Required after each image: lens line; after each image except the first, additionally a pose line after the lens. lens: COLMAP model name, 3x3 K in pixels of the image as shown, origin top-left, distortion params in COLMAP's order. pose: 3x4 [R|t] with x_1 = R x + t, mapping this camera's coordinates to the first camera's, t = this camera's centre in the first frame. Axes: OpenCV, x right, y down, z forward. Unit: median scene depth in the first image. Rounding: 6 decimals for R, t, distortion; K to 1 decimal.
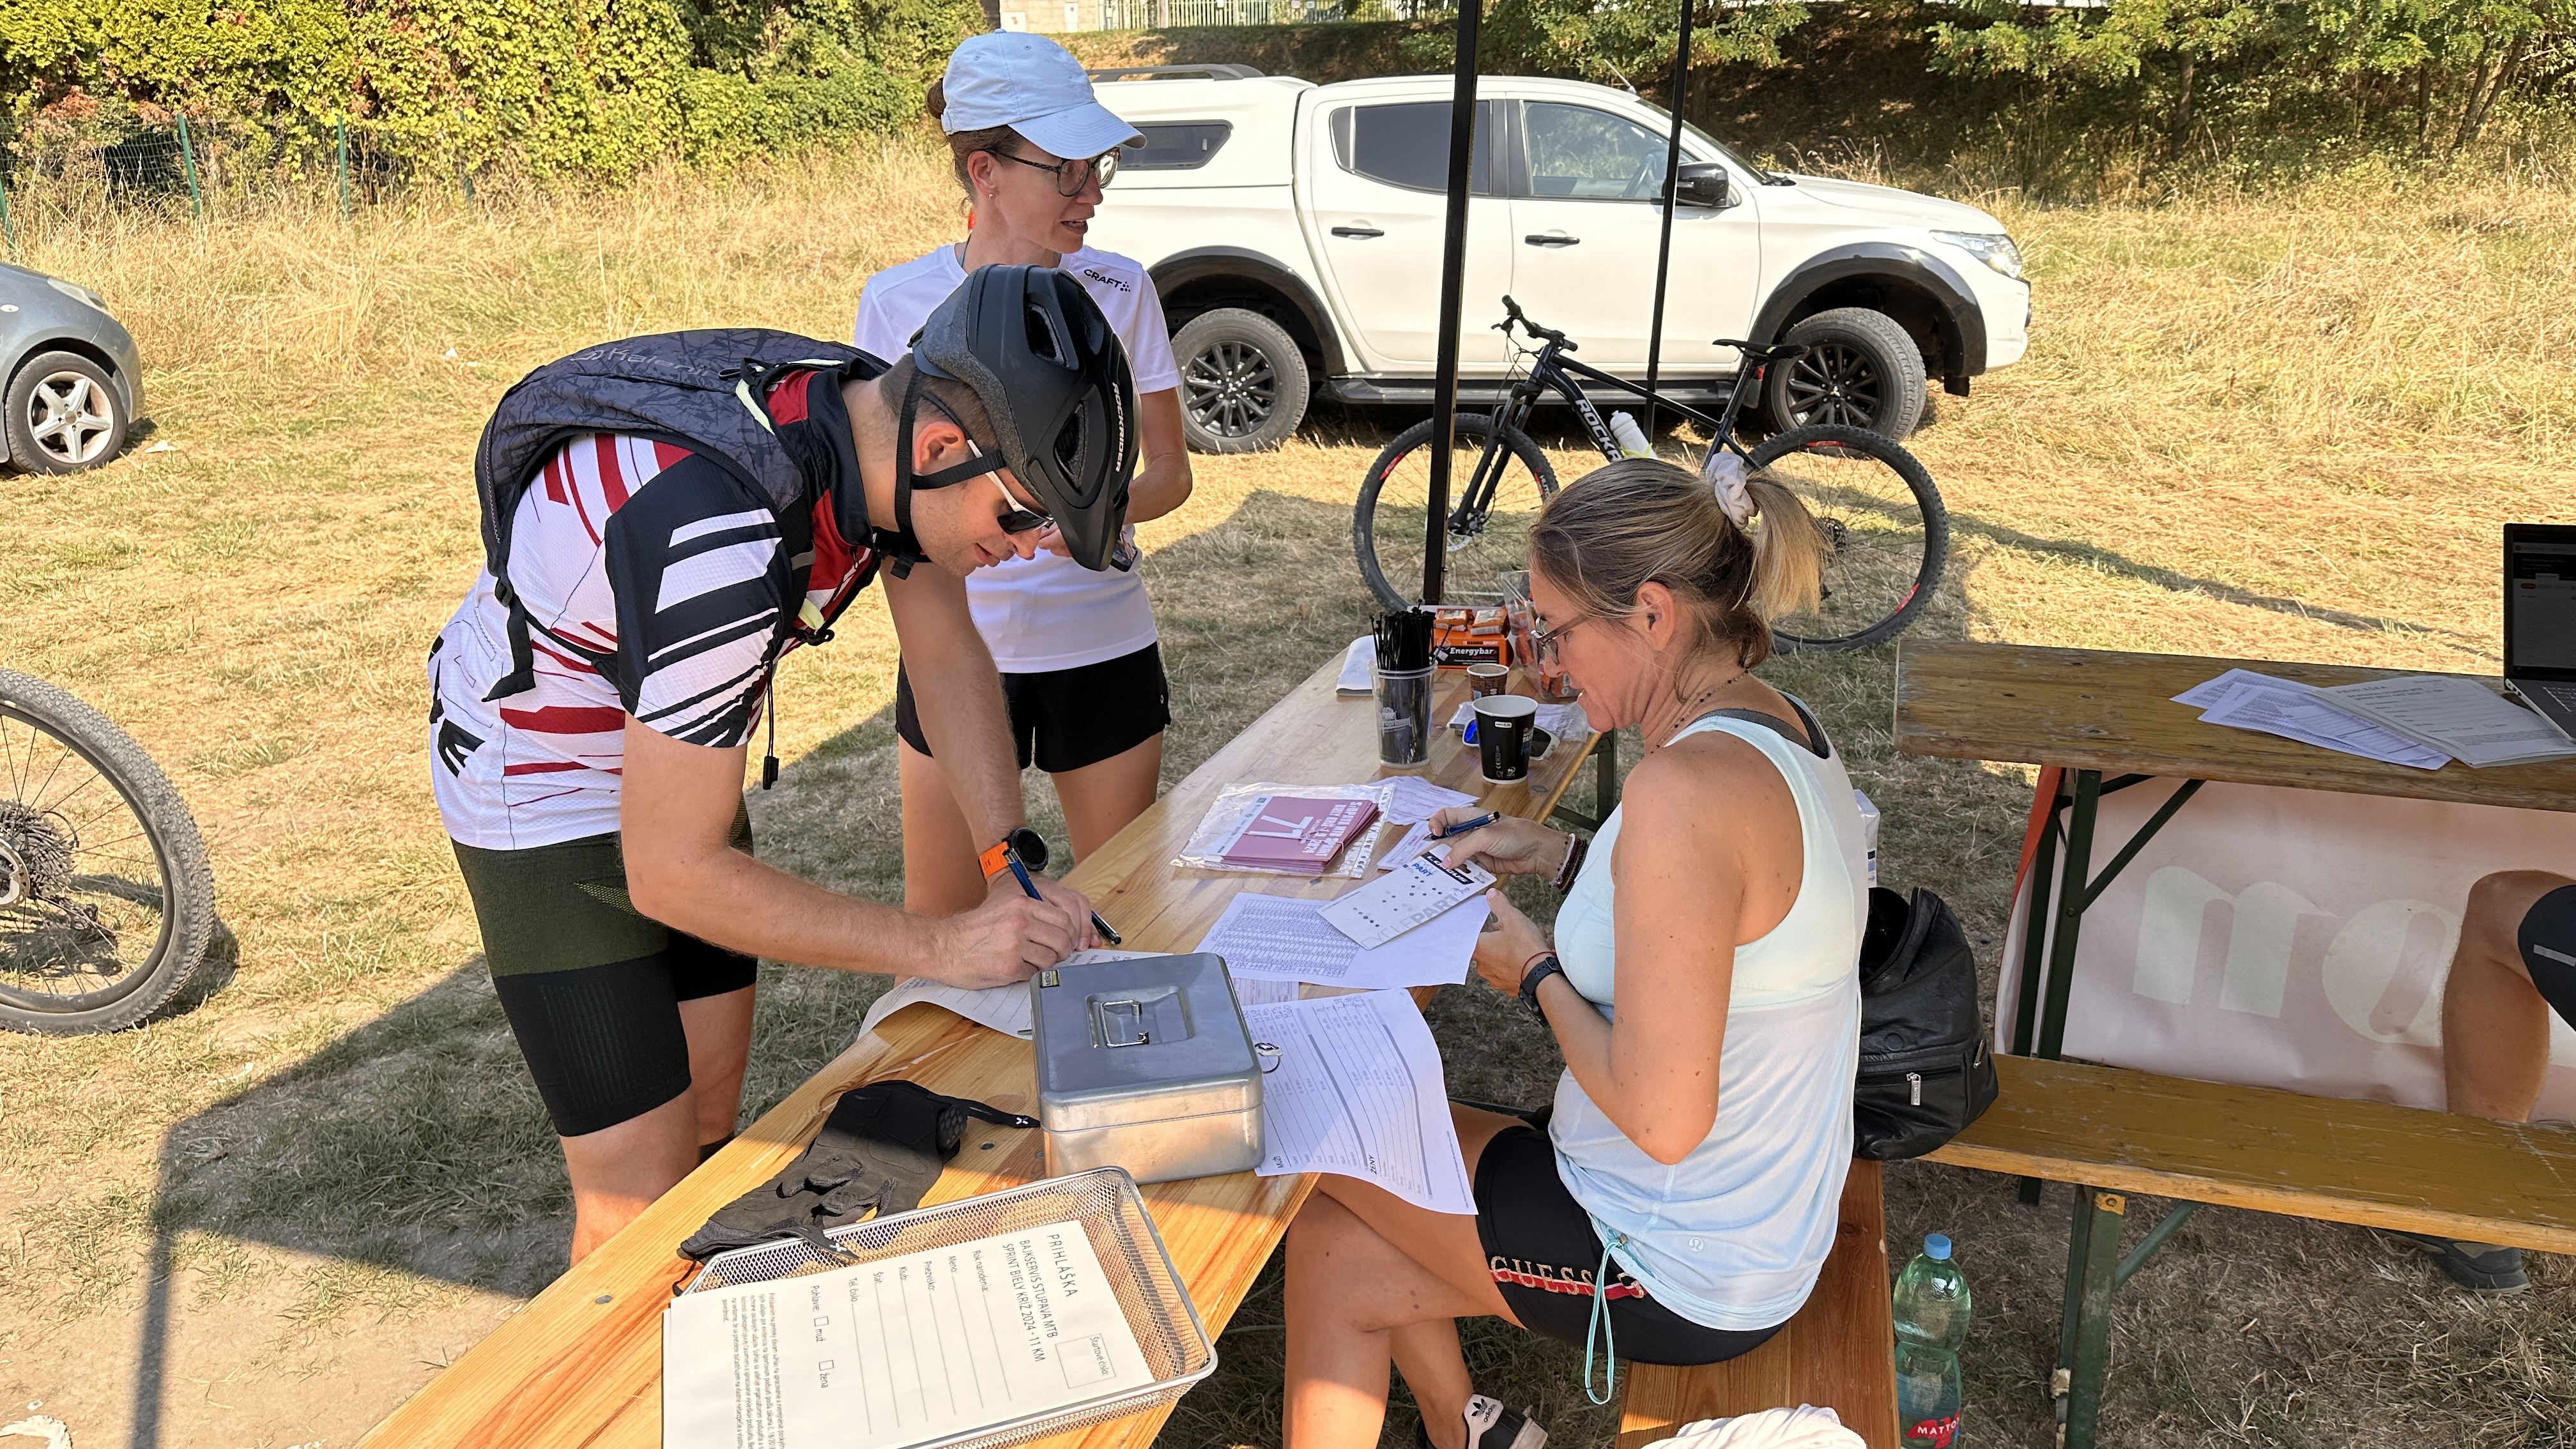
lens RADIAL K [[1871.1, 0, 1246.8], [0, 1871.1, 721.6], [0, 0, 1]] dist [0.057797, -0.041812]
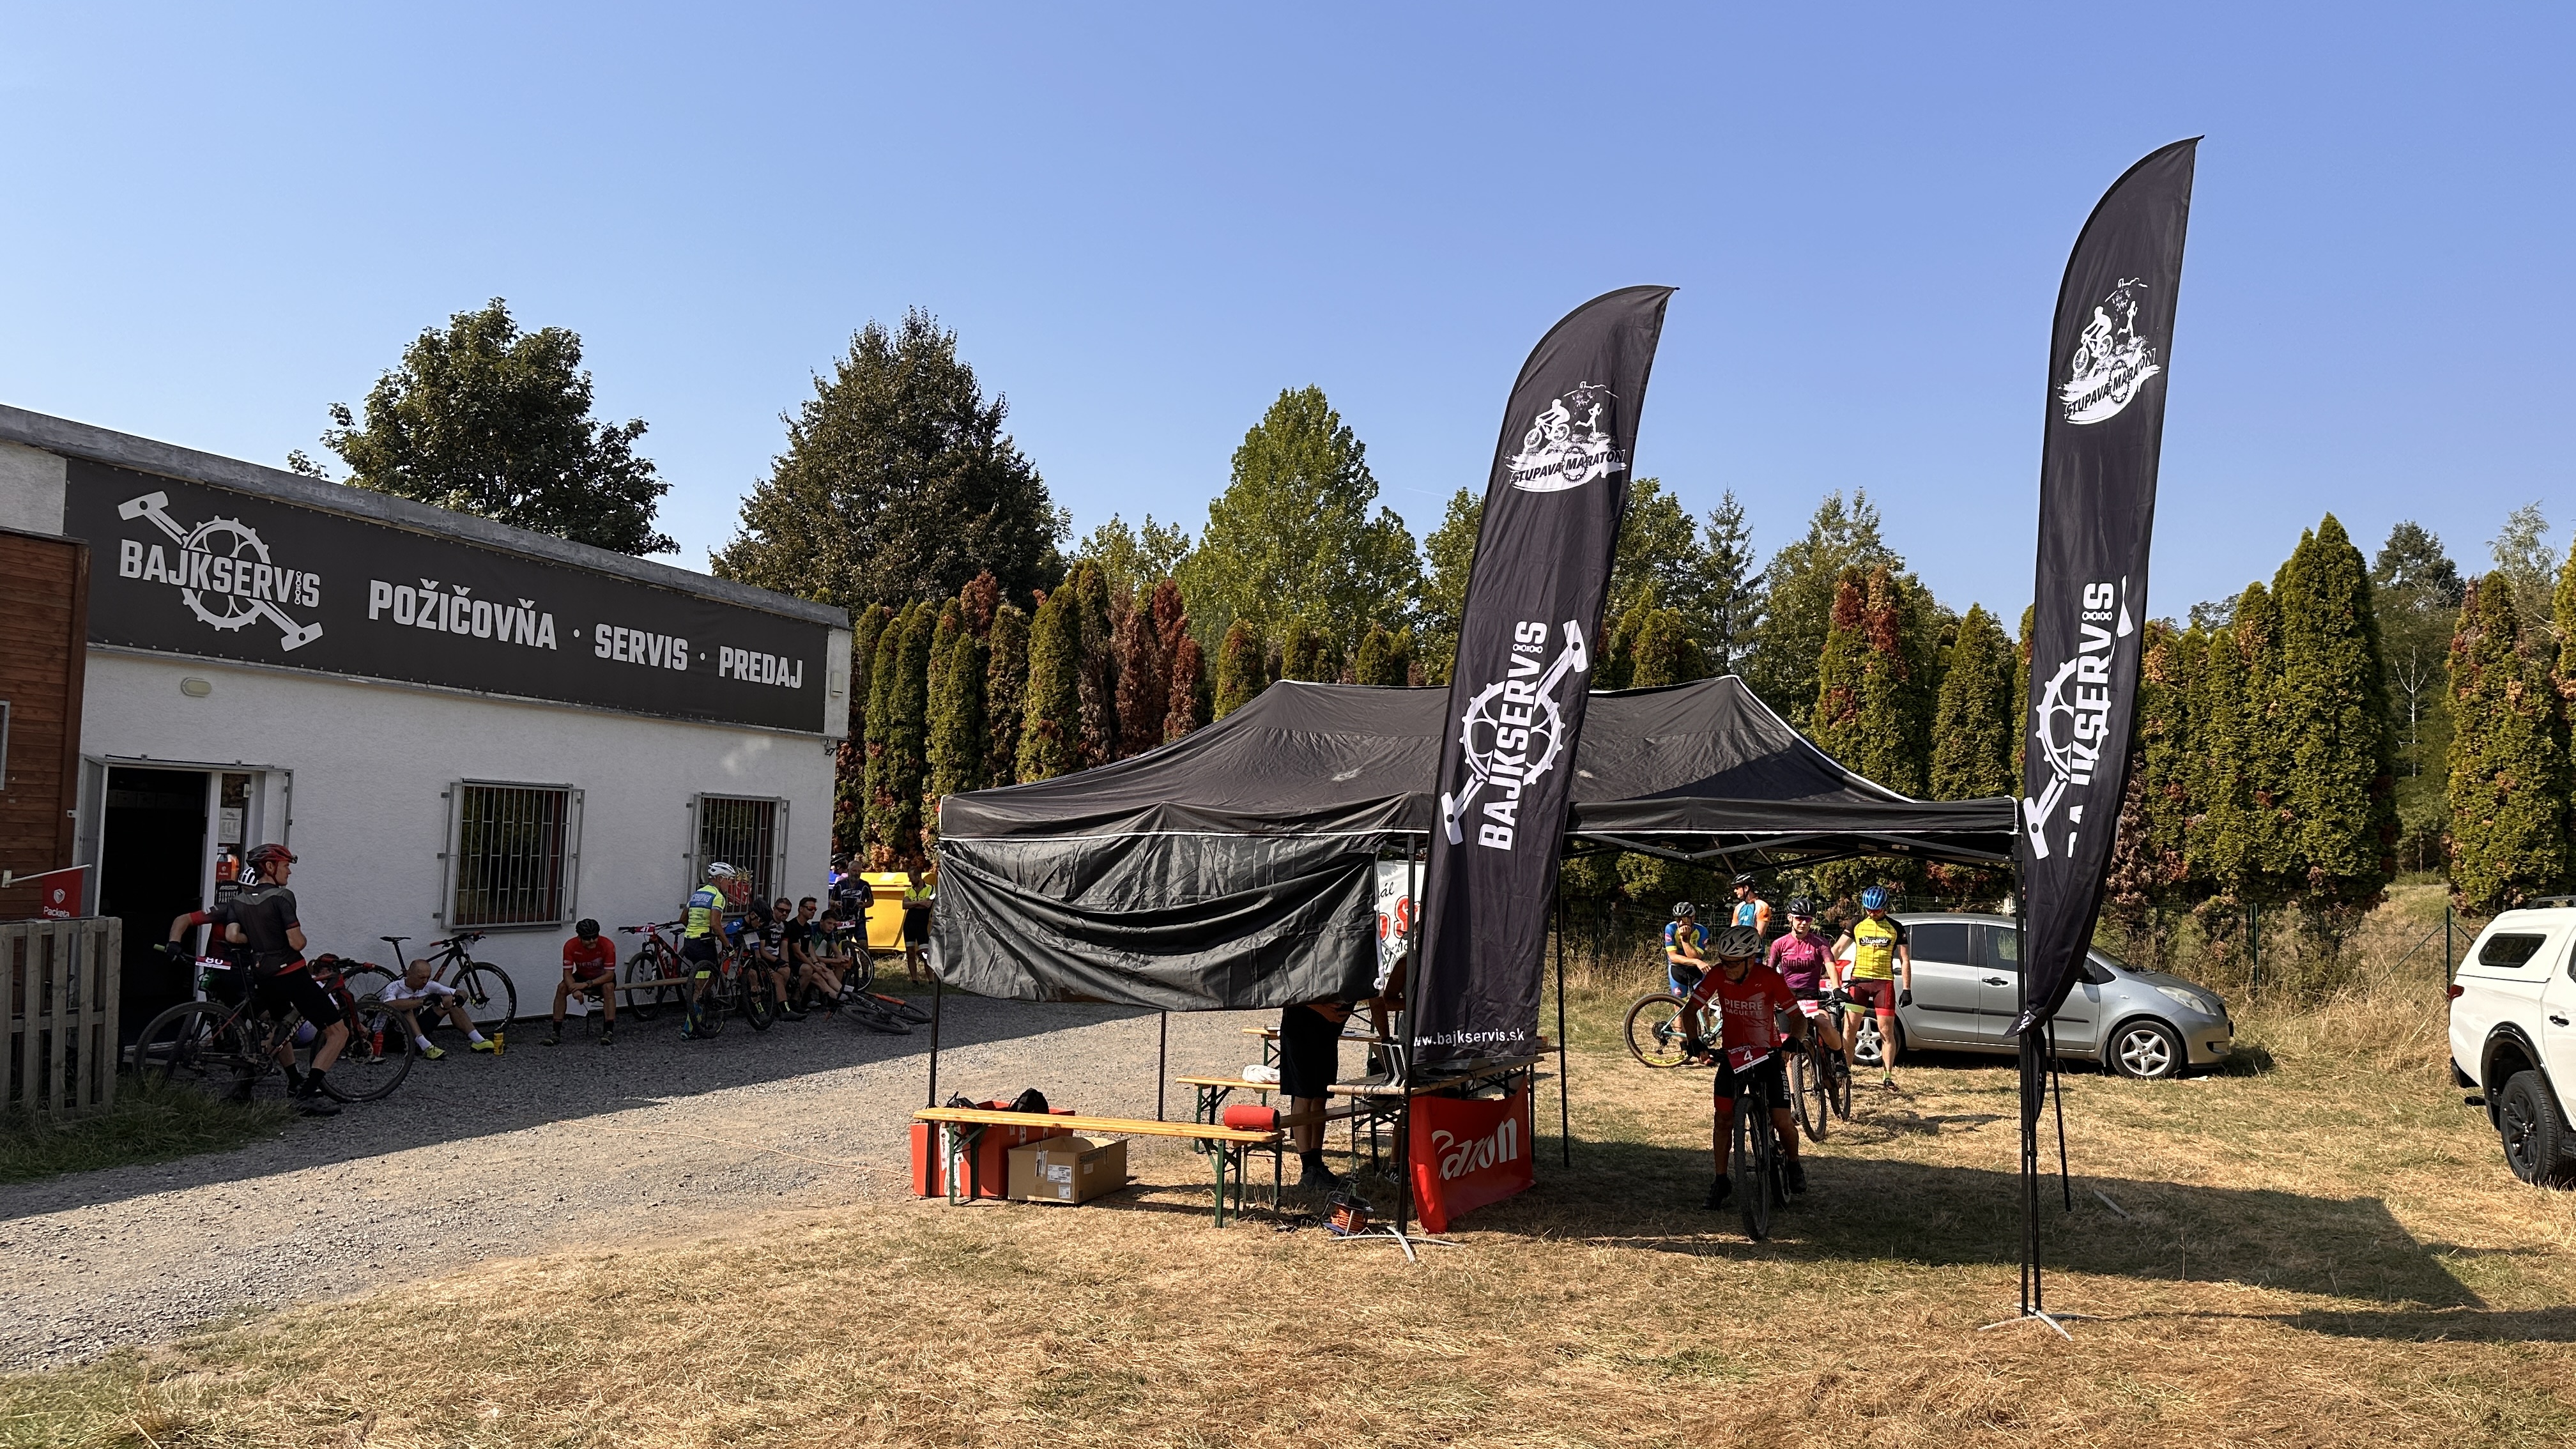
lens RADIAL K [[1791.7, 0, 1298.3], [0, 1791.7, 745.4], [0, 0, 1]] dist [0.098381, -0.138901]
pose [[-0.088669, -0.060298, -0.994234, 0.654876], [-0.314812, 0.948697, -0.029460, -0.062296], [0.945003, 0.310385, -0.103103, 0.125492]]
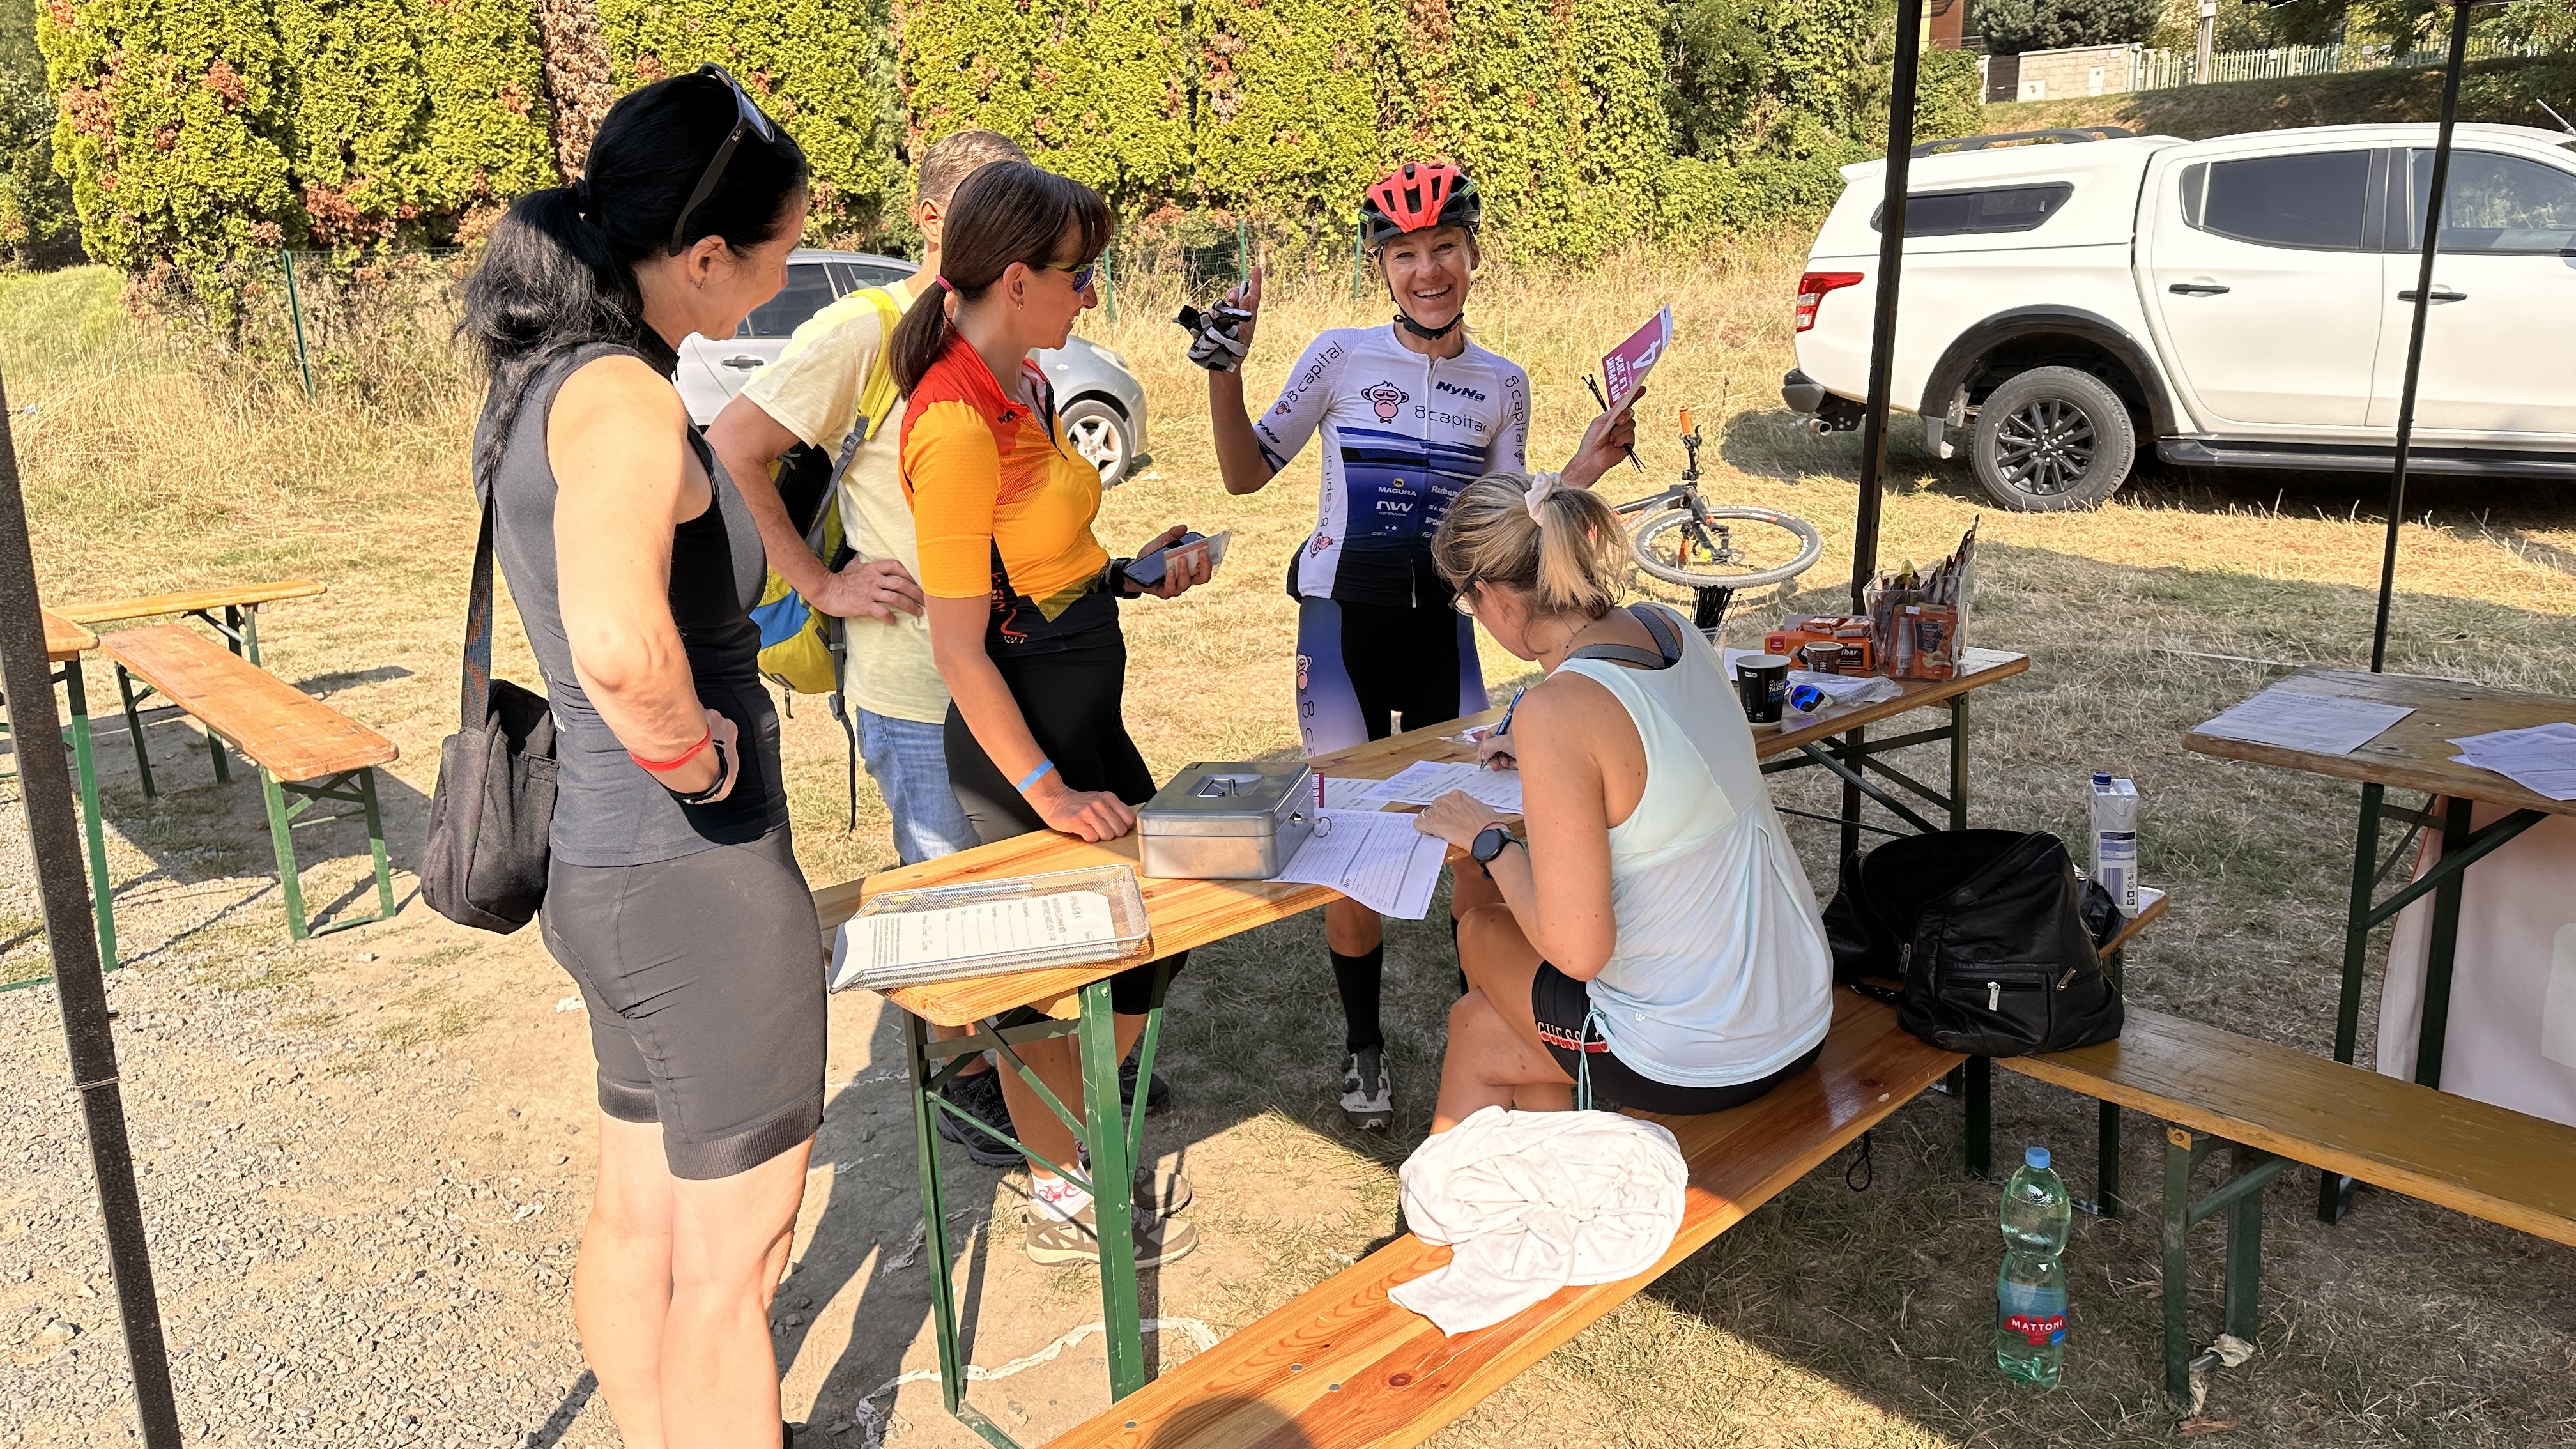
lens RADIAL K [[1831.6, 0, 1304.6], [0, 1831.6, 770.3], [0, 0, 1]] dist [0.075322, -0.085739]
pose [[0.882728, 0.107125, -0.457510, 0.055855], [-0.112276, 0.993548, 0.016011, 0.011266], [0.456274, 0.037234, 0.889060, -0.026917]]
